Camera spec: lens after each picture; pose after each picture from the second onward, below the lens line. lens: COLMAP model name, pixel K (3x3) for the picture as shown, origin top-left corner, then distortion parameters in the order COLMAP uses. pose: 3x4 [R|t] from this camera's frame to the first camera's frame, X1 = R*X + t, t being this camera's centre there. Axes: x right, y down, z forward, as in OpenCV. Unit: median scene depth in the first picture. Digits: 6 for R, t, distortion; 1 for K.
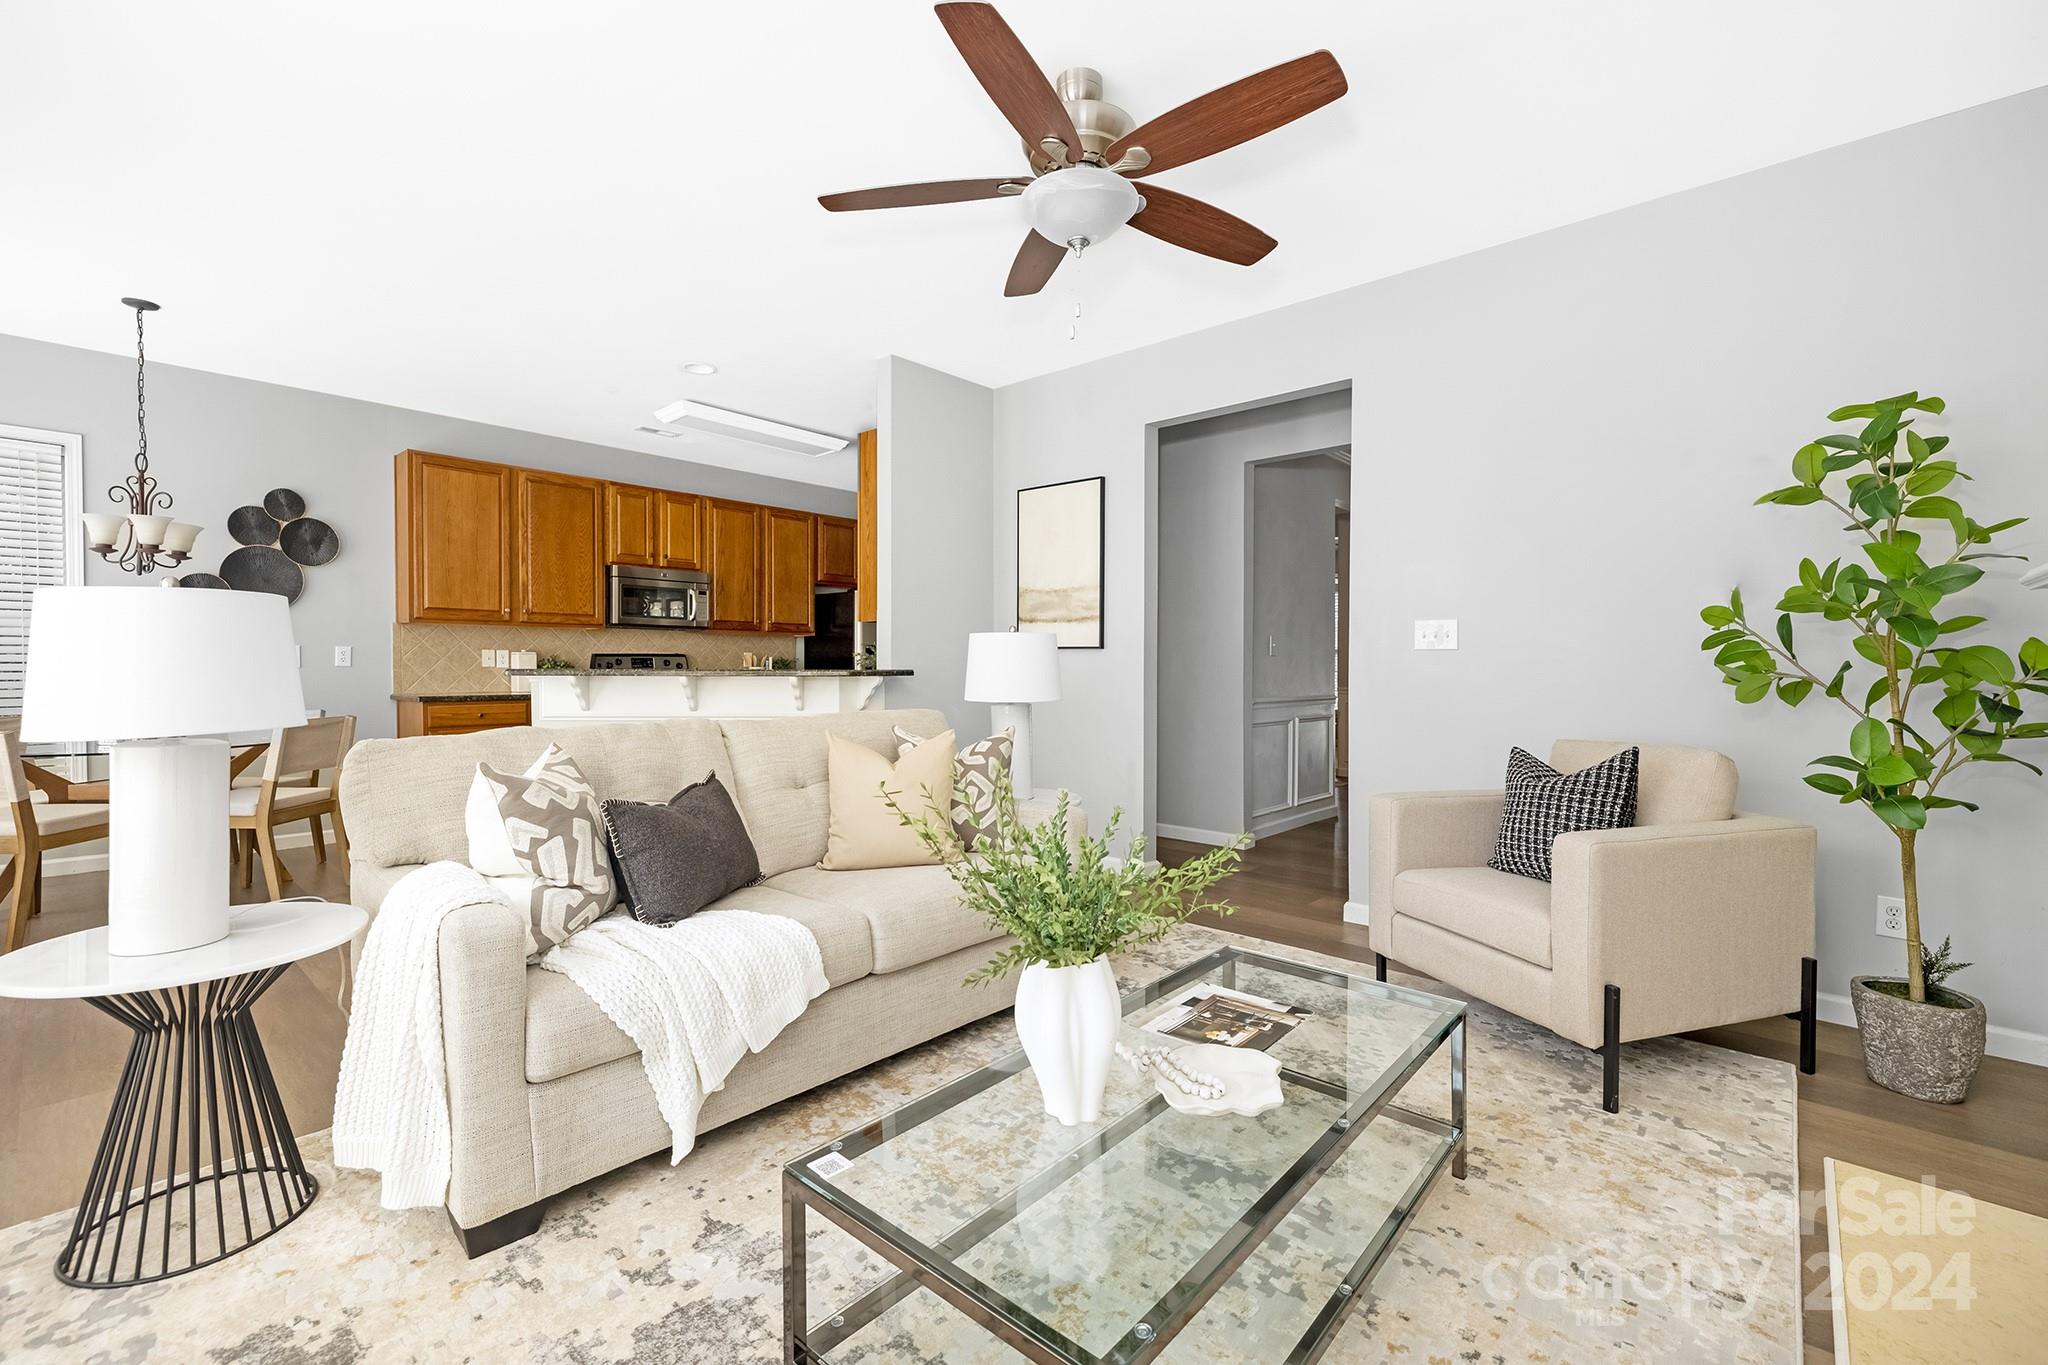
lens RADIAL K [[891.0, 0, 1024.7], [0, 891.0, 688.7], [0, 0, 1]] dist [-0.000269, 0.000046]
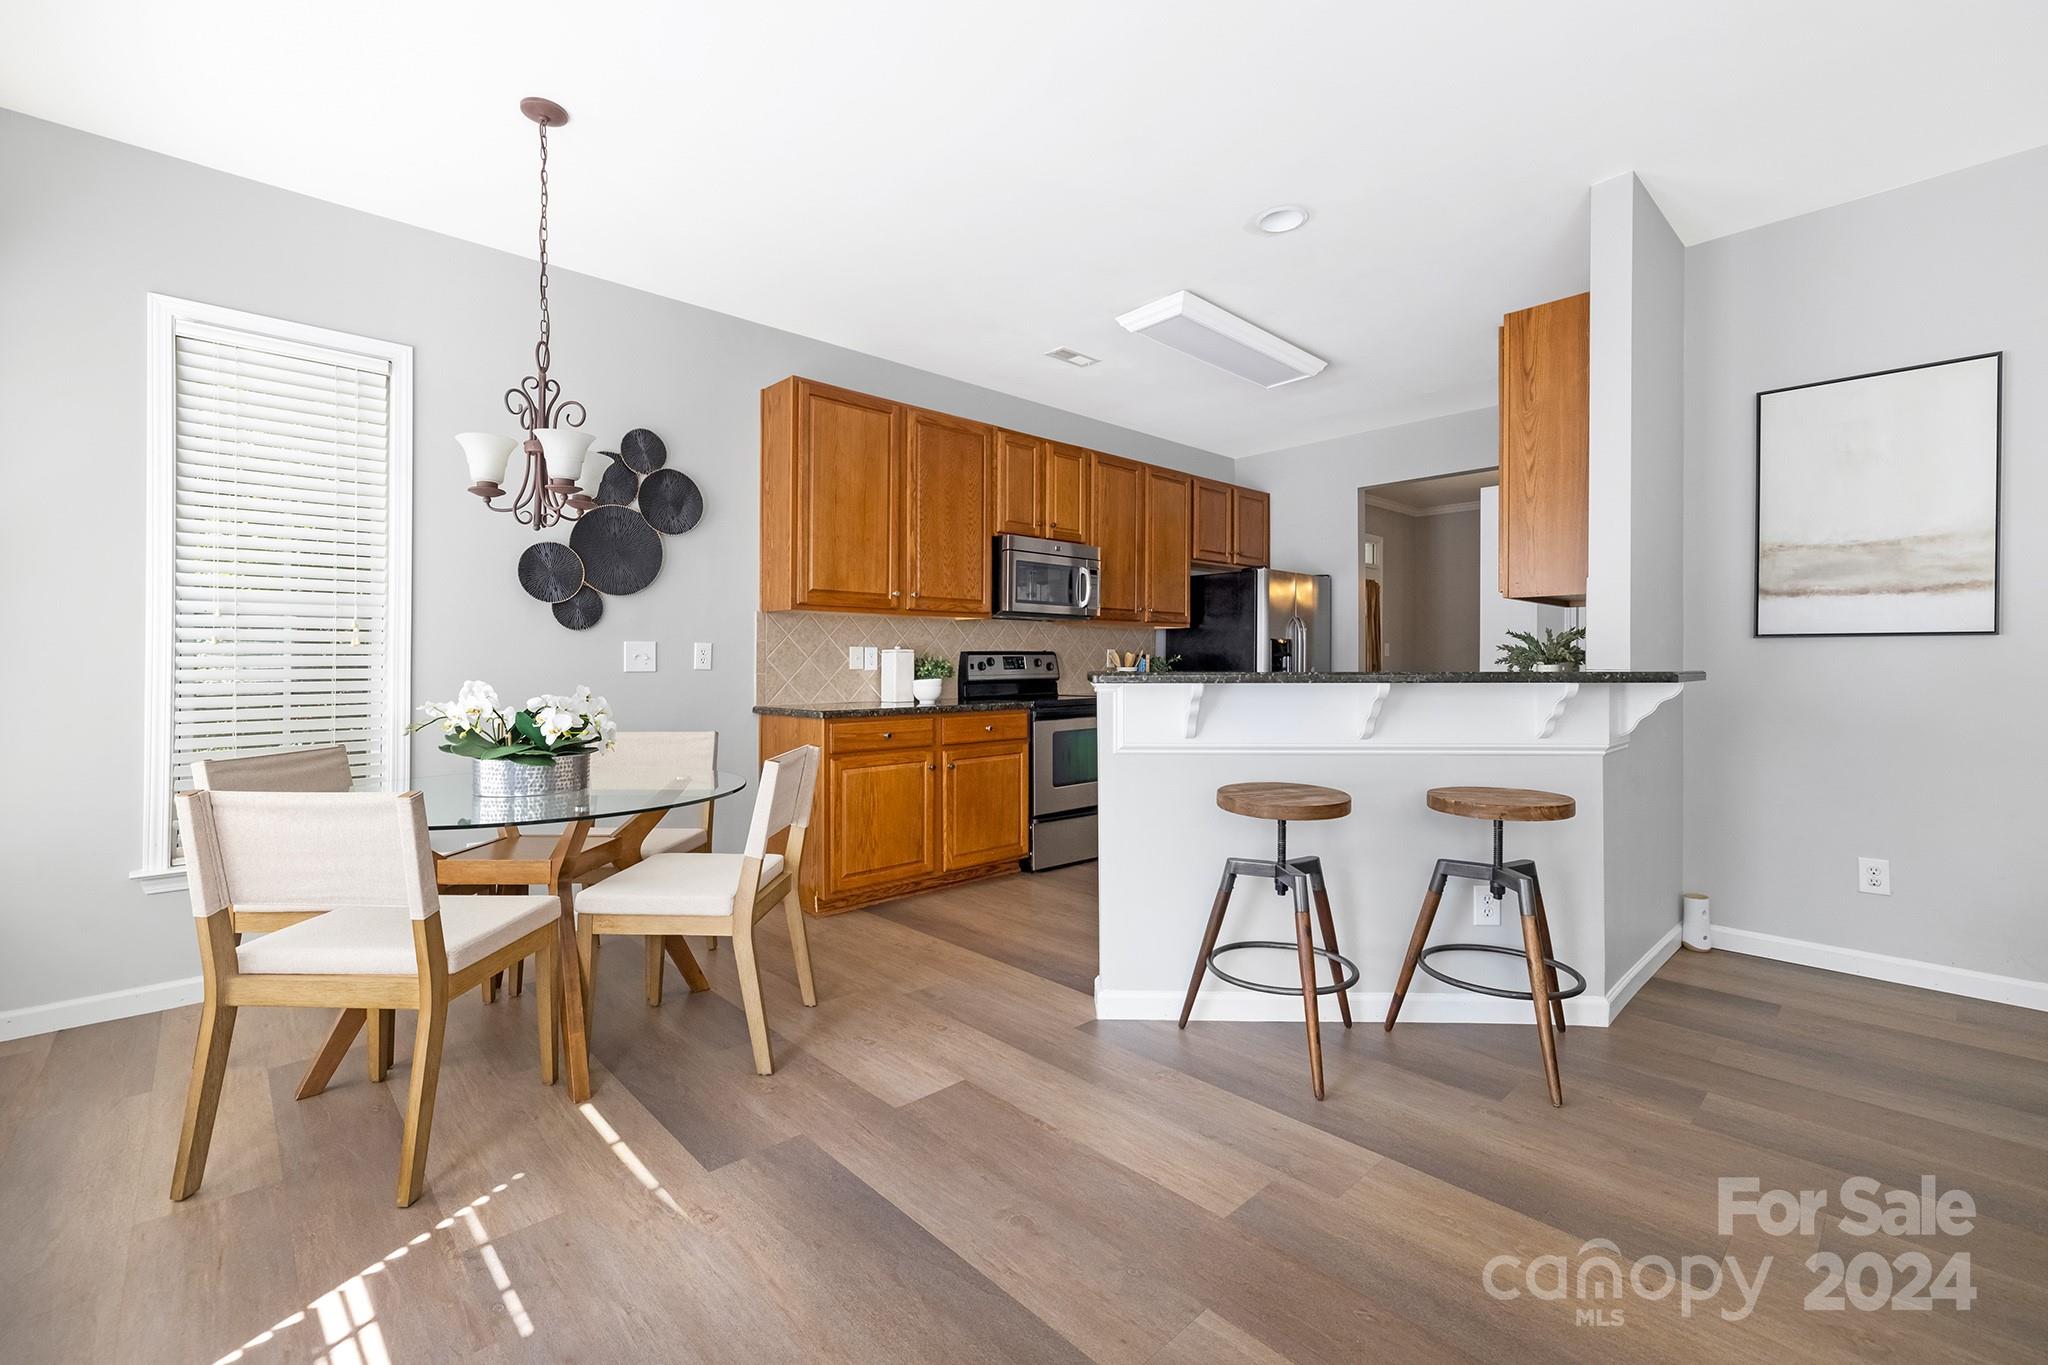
lens RADIAL K [[851.5, 0, 1014.2], [0, 851.5, 671.5], [0, 0, 1]] dist [0.003135, 0.000269]
pose [[0.997123, -0.004713, -0.075652, -0.436639], [0.003386, 0.999838, -0.017659, -0.009691], [0.075723, 0.017352, 0.996978, 0.298888]]
